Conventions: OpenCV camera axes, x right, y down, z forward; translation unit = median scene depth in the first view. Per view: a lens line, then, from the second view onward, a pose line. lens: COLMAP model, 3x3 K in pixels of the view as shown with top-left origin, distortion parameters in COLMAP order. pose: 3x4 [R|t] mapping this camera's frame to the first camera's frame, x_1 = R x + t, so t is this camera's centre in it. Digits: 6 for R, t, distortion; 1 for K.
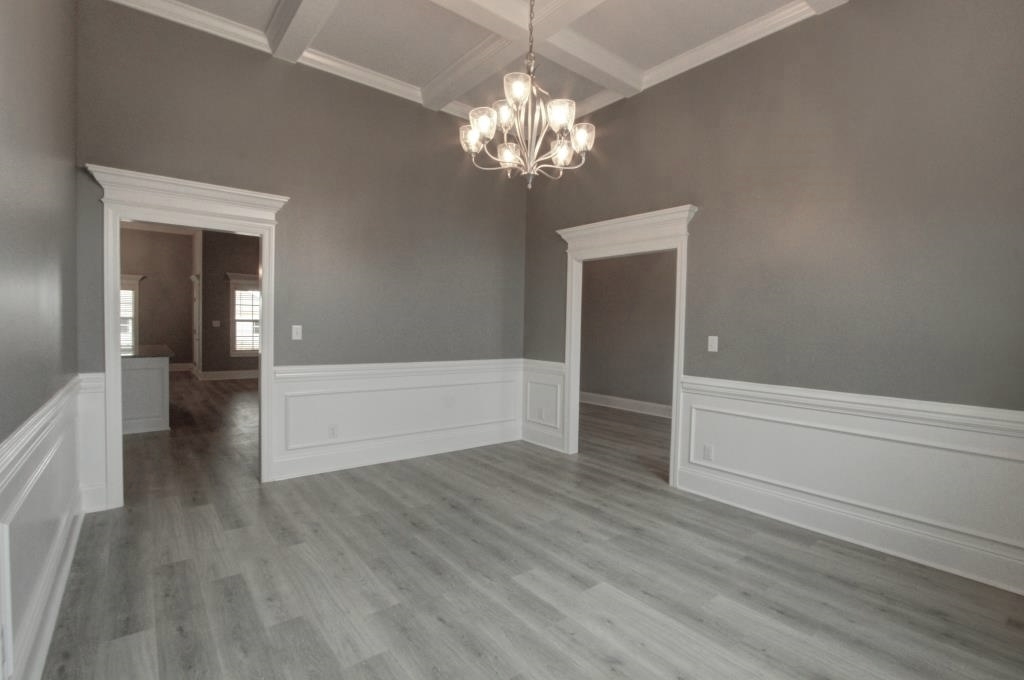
lens RADIAL K [[489.8, 0, 508.8], [0, 489.8, 342.2], [0, 0, 1]] dist [0.004775, 0.000003]
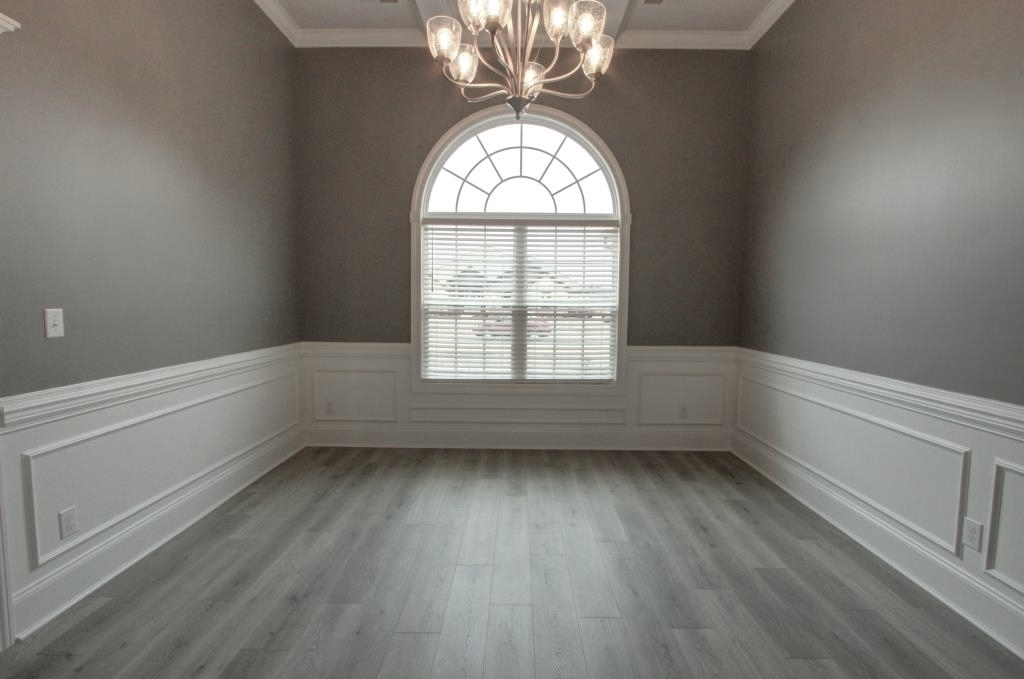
lens RADIAL K [[489.8, 0, 509.3], [0, 489.8, 338.4], [0, 0, 1]] dist [0.004775, 0.000003]
pose [[-0.786337, -0.075502, 0.613167, -0.420706], [-0.009217, 0.993827, 0.110556, -0.060471], [-0.617729, 0.081283, -0.782179, 1.561034]]
